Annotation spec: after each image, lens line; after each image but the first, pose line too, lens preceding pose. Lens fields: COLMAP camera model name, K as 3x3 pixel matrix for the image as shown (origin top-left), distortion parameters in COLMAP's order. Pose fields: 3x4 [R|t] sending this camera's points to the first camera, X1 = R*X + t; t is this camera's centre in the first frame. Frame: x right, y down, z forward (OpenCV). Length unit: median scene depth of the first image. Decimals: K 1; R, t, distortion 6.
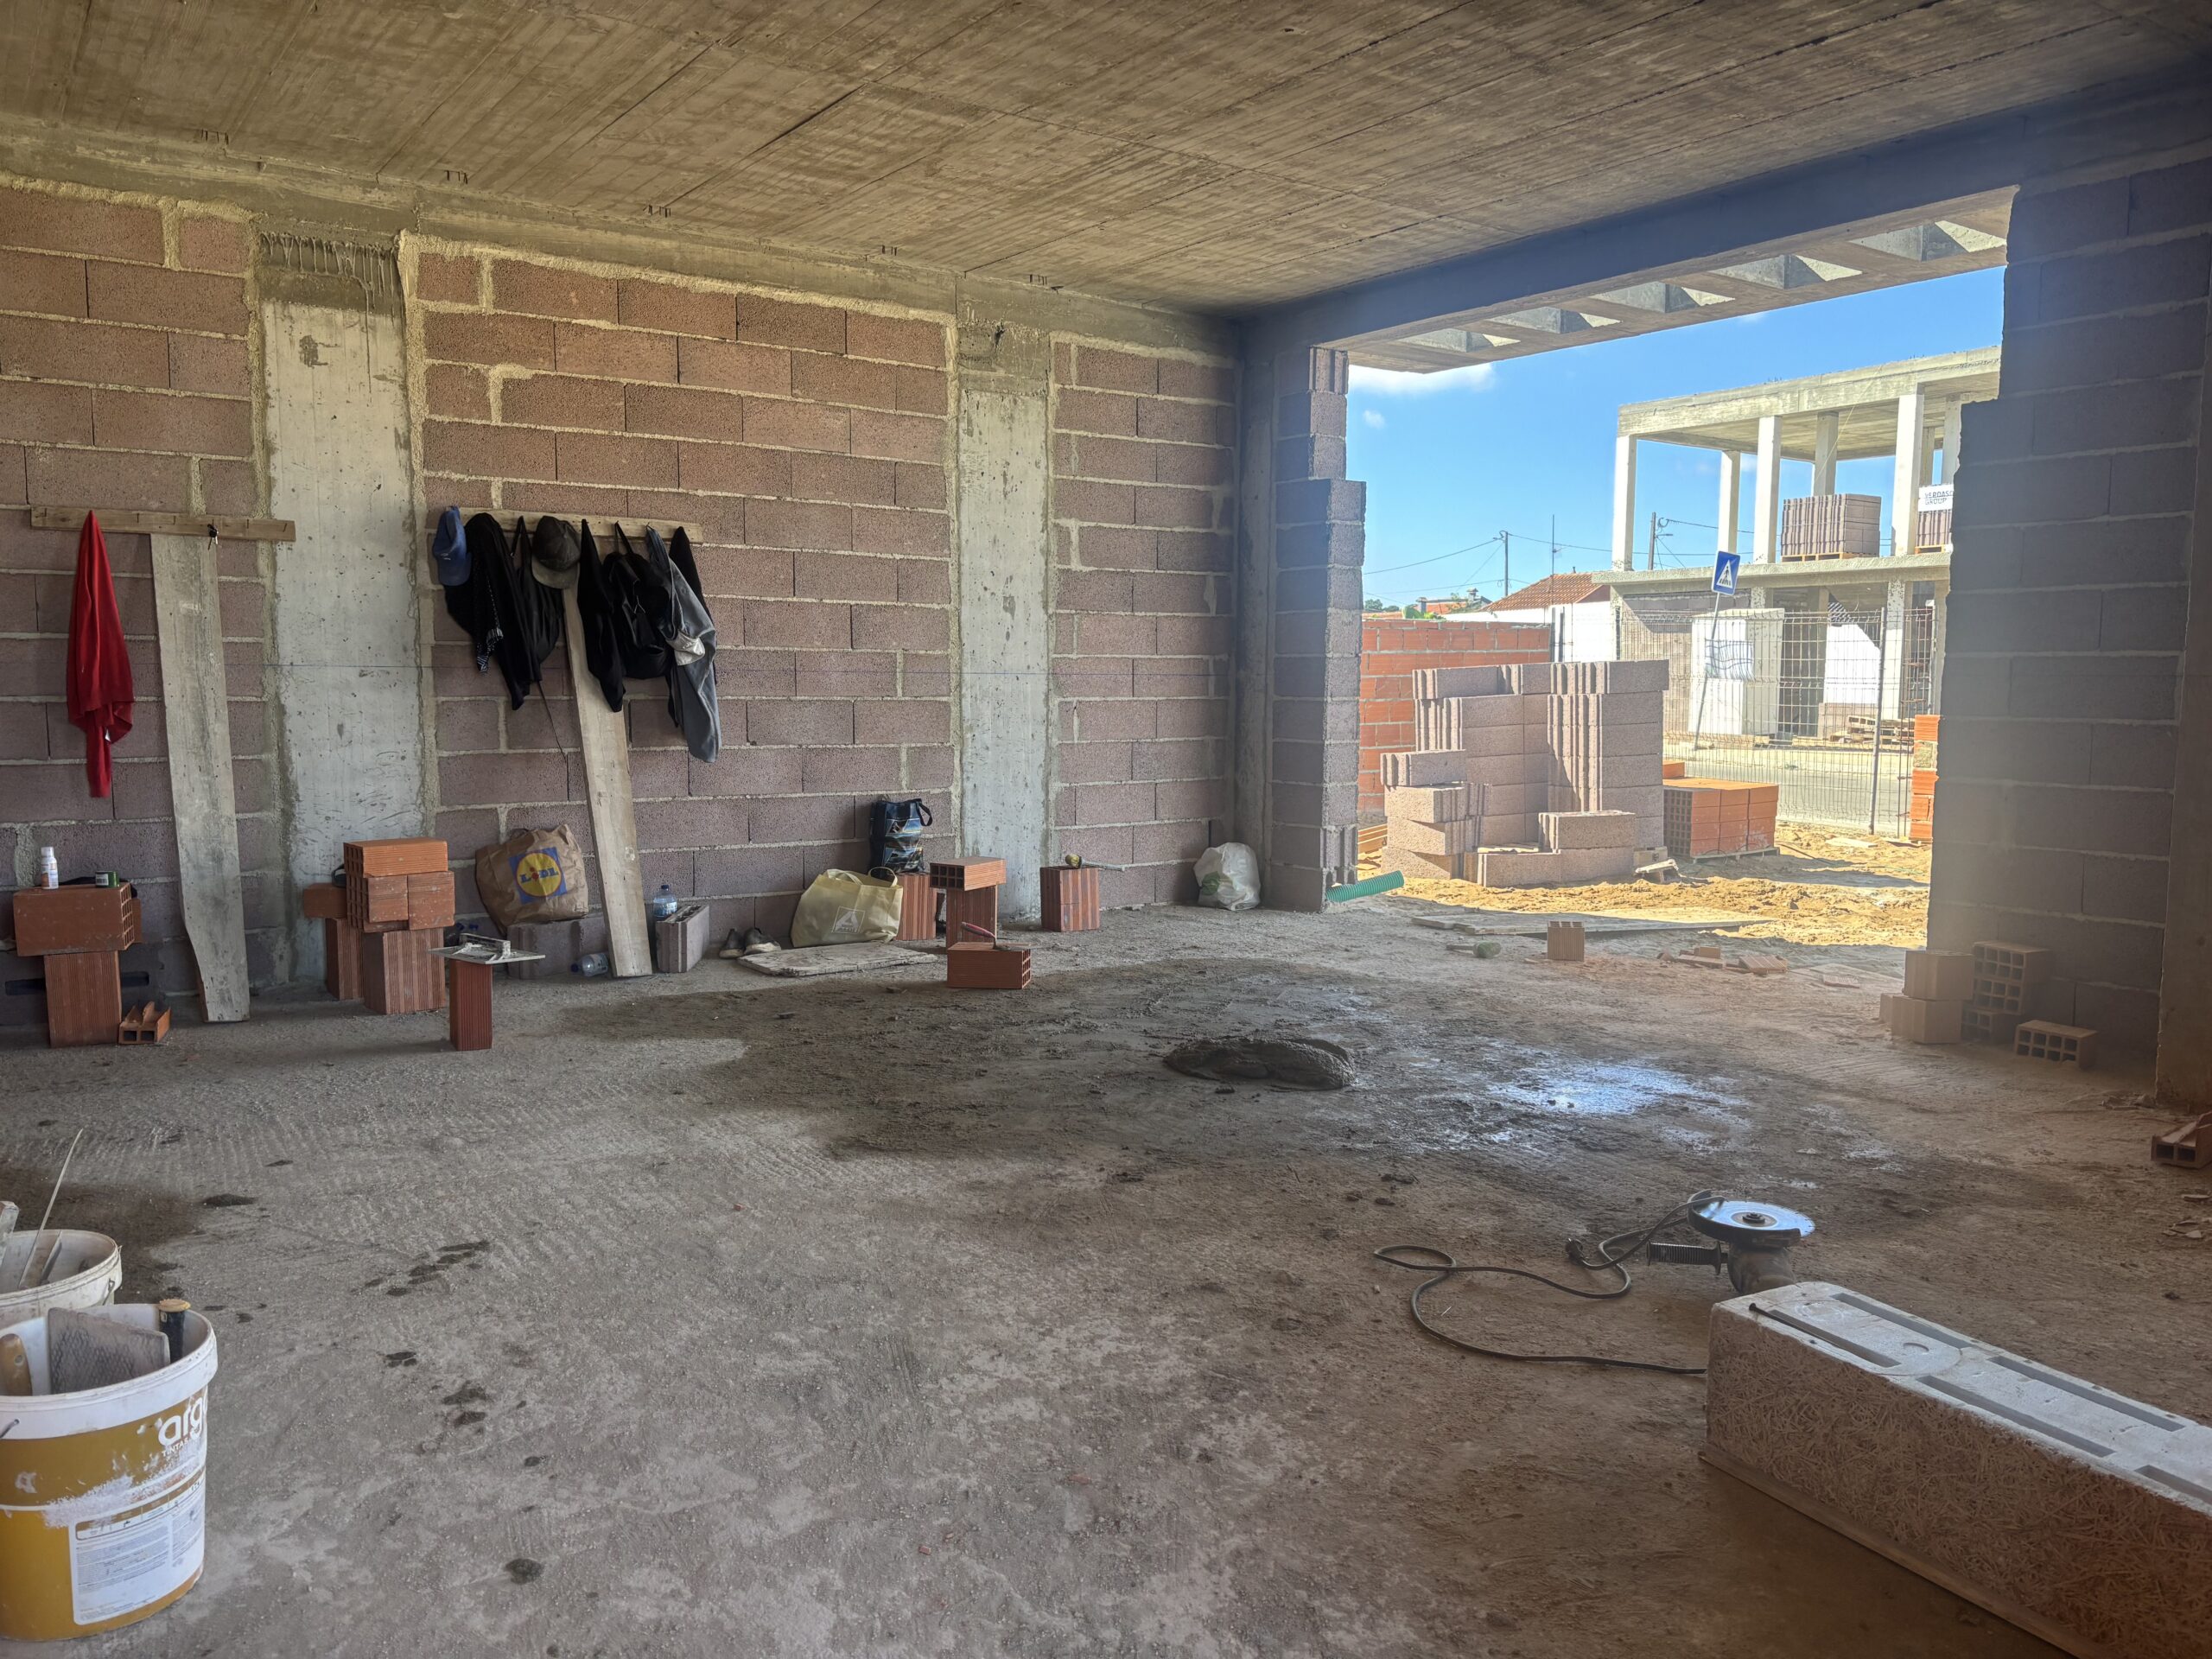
lens RADIAL K [[1668.0, 0, 1105.9], [0, 1668.0, 833.0], [0, 0, 1]] dist [0.053201, -0.069582]
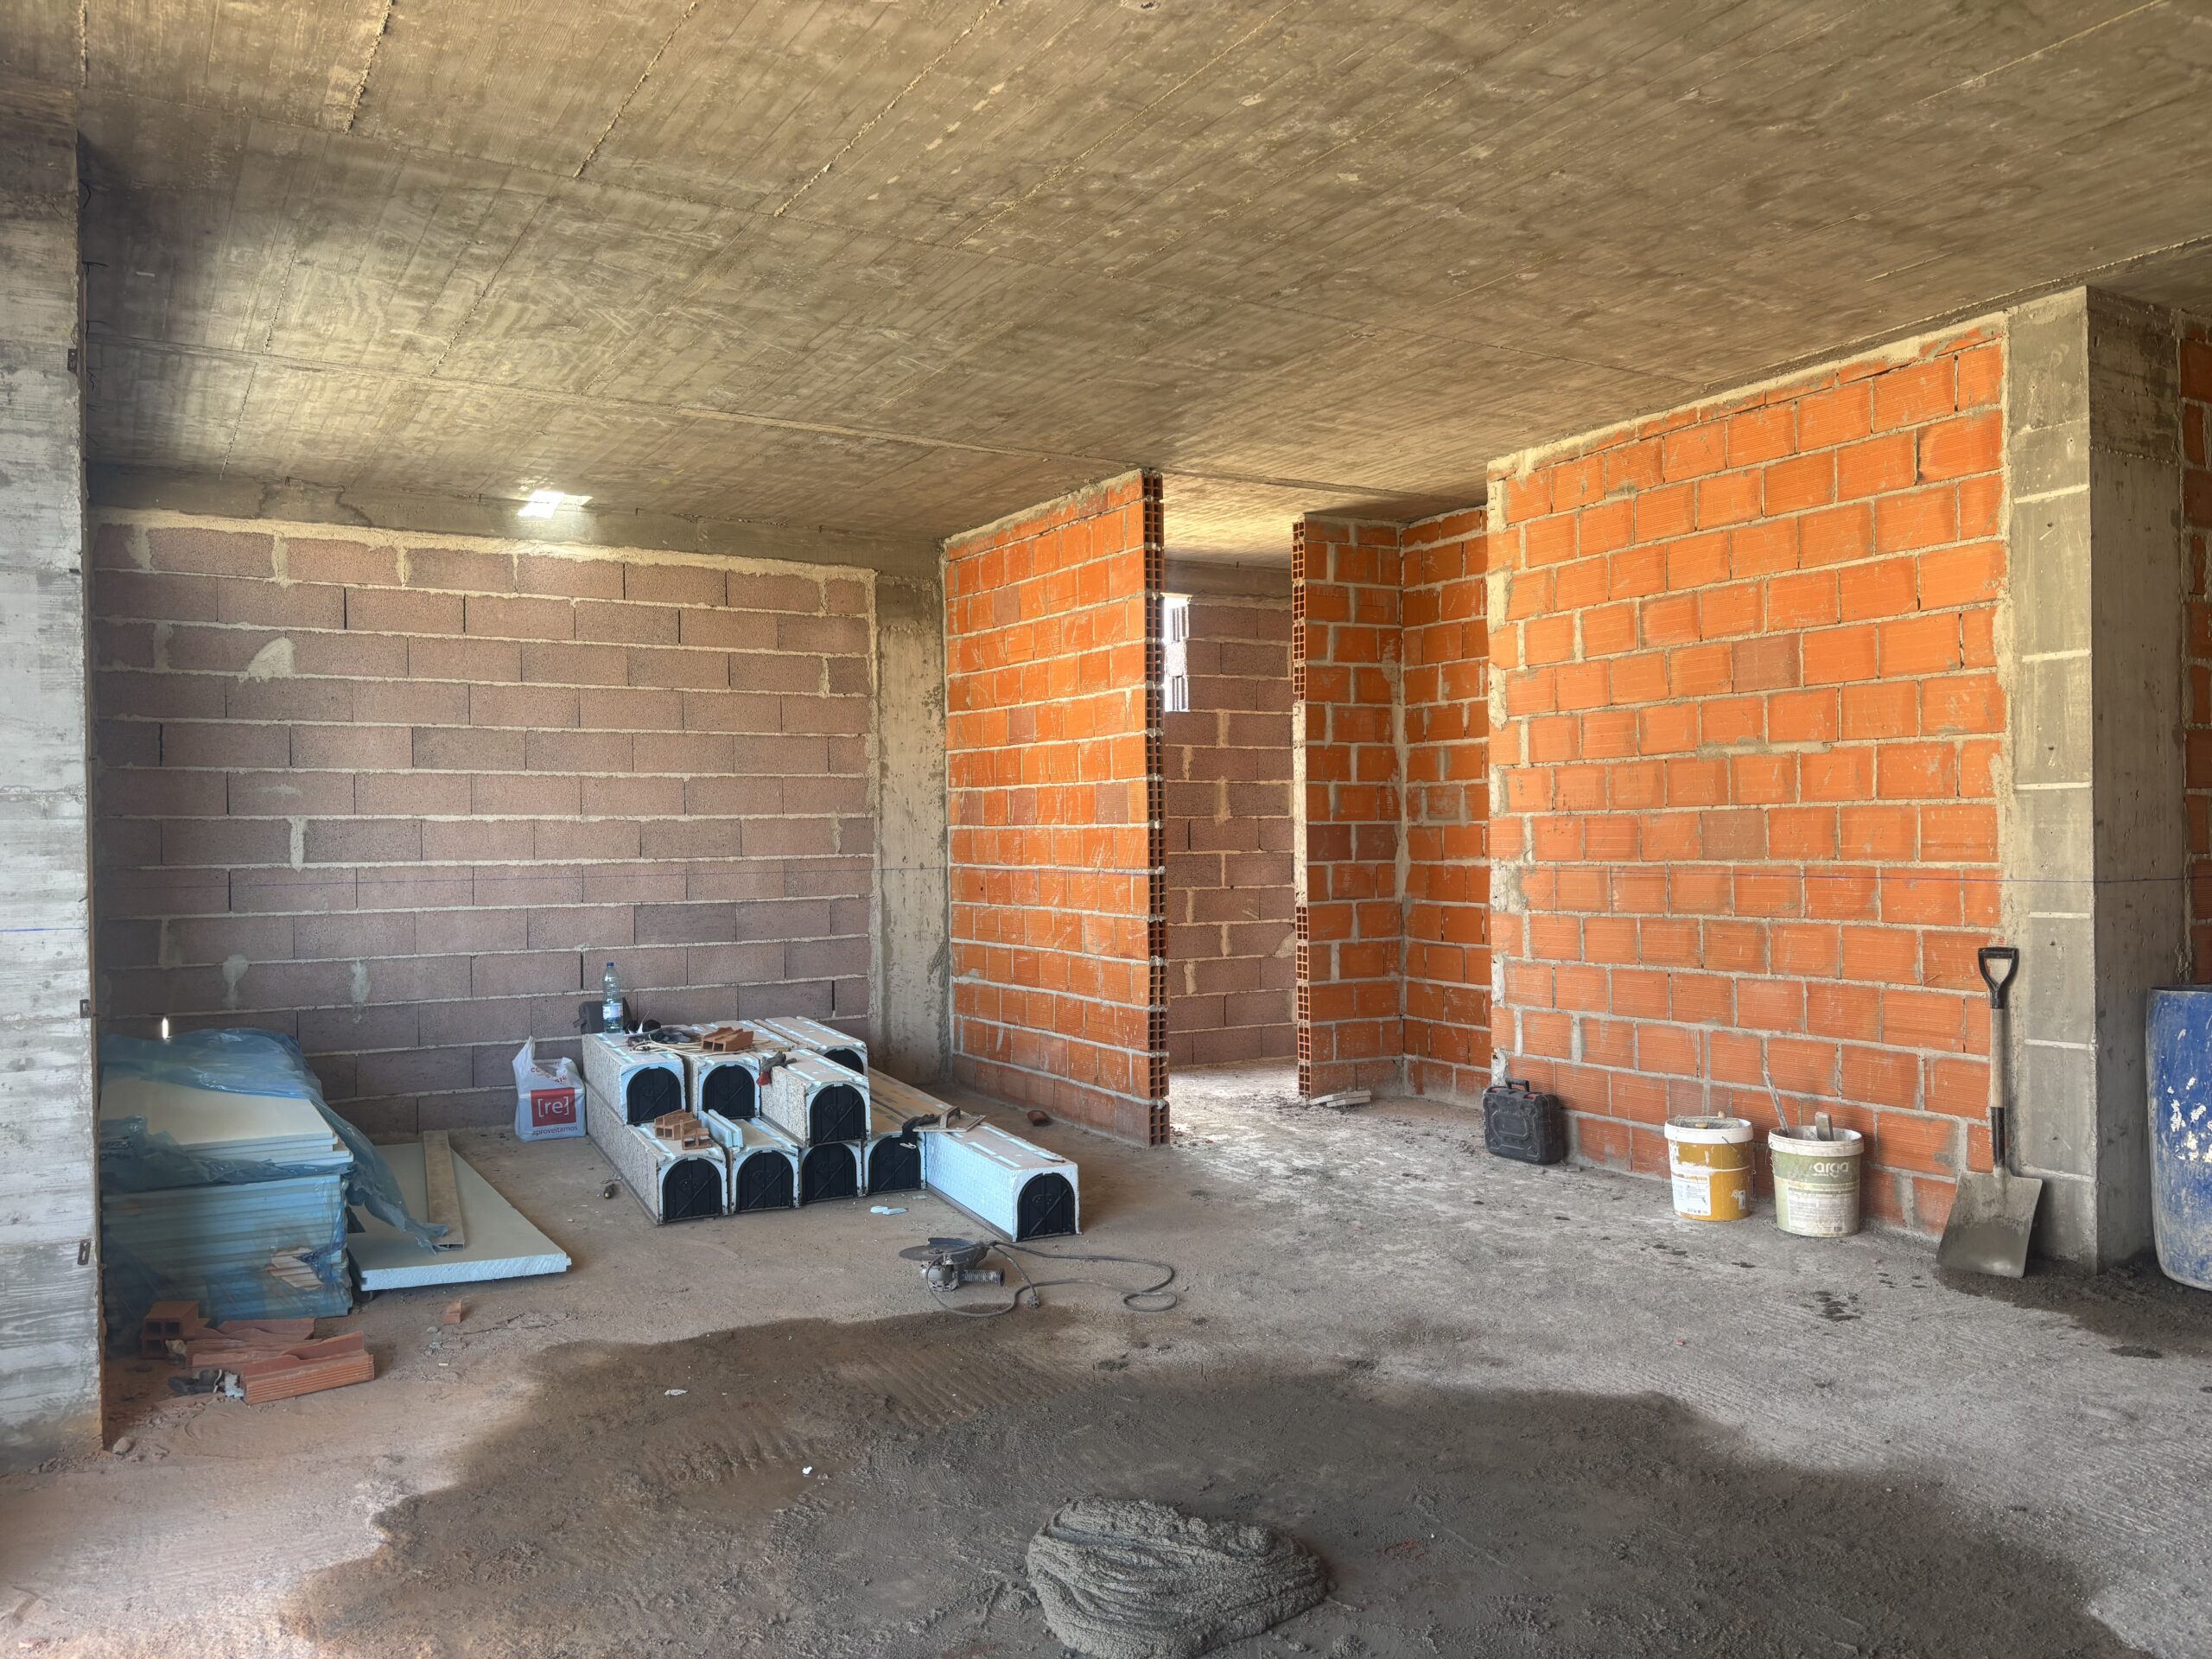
lens RADIAL K [[1668.0, 0, 1107.3], [0, 1668.0, 832.3], [0, 0, 1]] dist [0.053201, -0.069582]
pose [[-0.996537, 0.006209, 0.082913, 0.096774], [0.013995, 0.995506, 0.093661, -0.281289], [-0.081959, 0.094497, -0.992146, 2.367882]]
